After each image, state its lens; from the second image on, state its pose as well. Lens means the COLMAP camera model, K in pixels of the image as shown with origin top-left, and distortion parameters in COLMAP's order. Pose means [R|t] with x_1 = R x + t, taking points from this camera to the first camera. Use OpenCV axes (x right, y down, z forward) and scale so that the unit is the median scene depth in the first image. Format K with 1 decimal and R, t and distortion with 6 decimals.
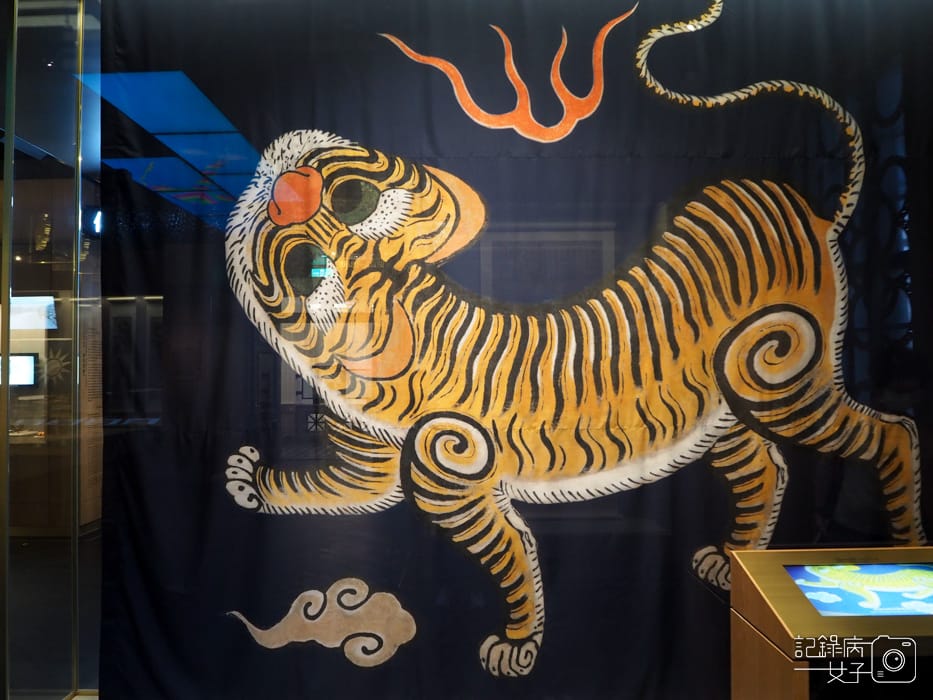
lens RADIAL K [[783.6, 0, 470.5], [0, 783.6, 344.7], [0, 0, 1]] dist [-0.028583, -0.003015]
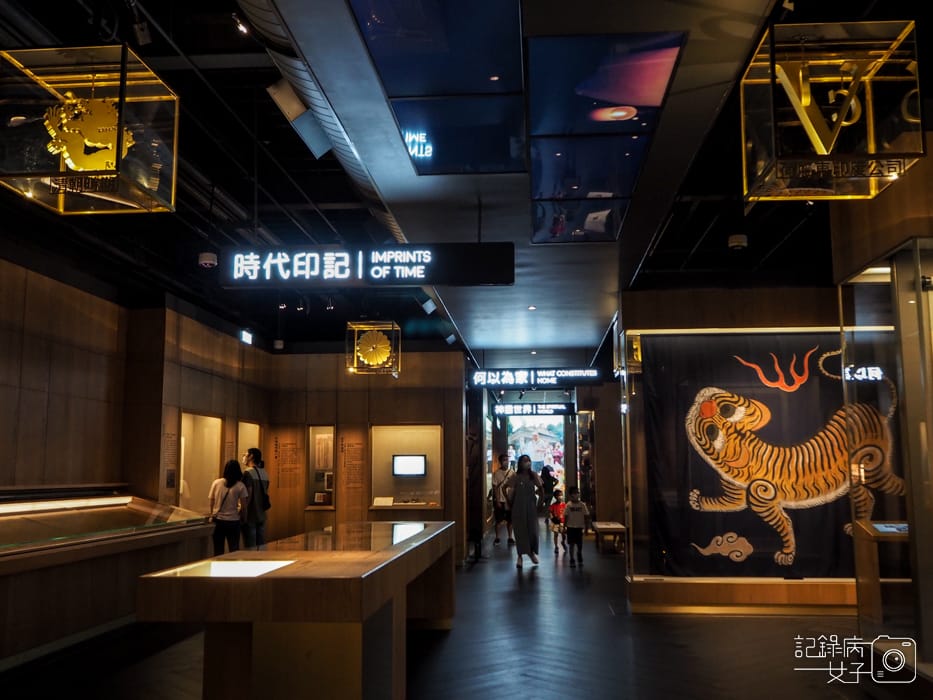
lens RADIAL K [[874.5, 0, 464.2], [0, 874.5, 359.5], [0, 0, 1]] dist [0.009225, 0.000000]
pose [[0.998299, -0.002203, -0.058257, -0.997722], [-0.002996, 0.996026, -0.089008, -0.072876], [0.058222, 0.089031, 0.994326, -2.559577]]
